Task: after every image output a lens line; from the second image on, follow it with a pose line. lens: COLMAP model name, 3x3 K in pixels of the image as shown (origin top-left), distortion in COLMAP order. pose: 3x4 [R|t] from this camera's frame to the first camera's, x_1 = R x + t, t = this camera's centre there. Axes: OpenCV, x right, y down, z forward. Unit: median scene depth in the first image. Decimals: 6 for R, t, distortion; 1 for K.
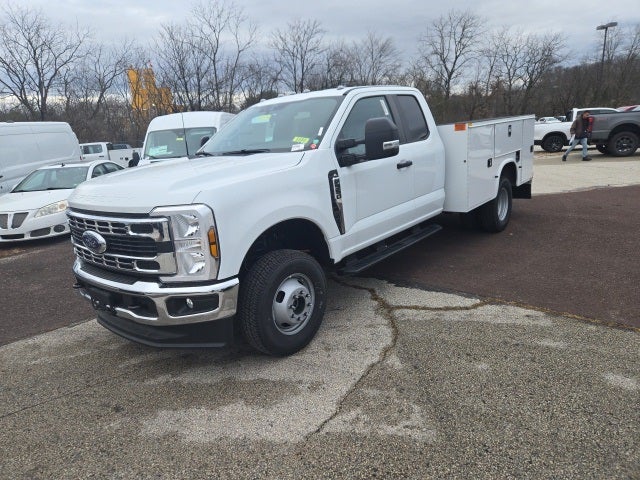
lens RADIAL K [[439.1, 0, 320.0], [0, 439.1, 240.0], [0, 0, 1]] dist [0.060800, -0.054505]
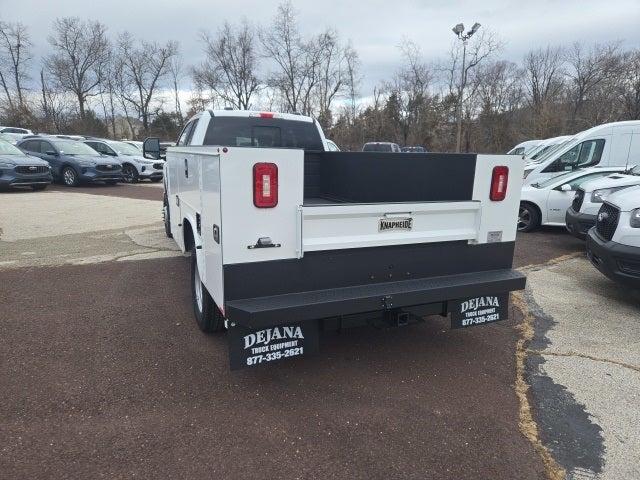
lens RADIAL K [[433.6, 0, 310.1], [0, 433.6, 249.6], [0, 0, 1]] dist [0.060526, -0.047065]
pose [[-0.456254, 0.269334, -0.848111, 1.362973], [-0.202249, 0.896763, 0.393588, -0.641184], [0.866561, 0.351105, -0.354679, 2.153310]]
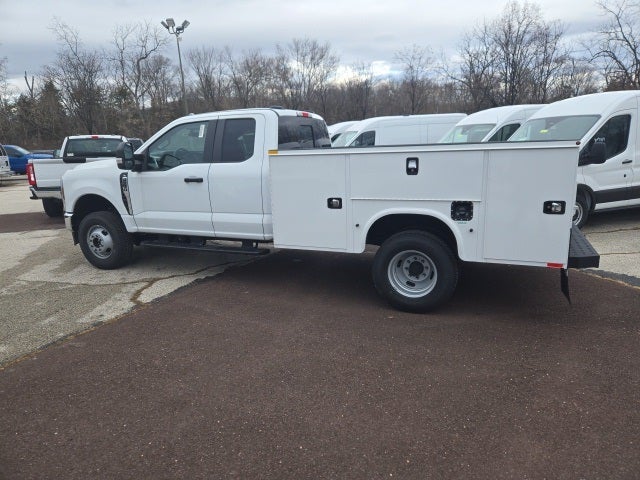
lens RADIAL K [[440.7, 0, 320.7], [0, 440.7, 242.1], [0, 0, 1]] dist [0.064456, -0.055921]
pose [[0.278986, 0.284656, -0.917135, 1.570525], [-0.230187, 0.947035, 0.223916, -0.395581], [0.932299, 0.148643, 0.329734, 1.047536]]
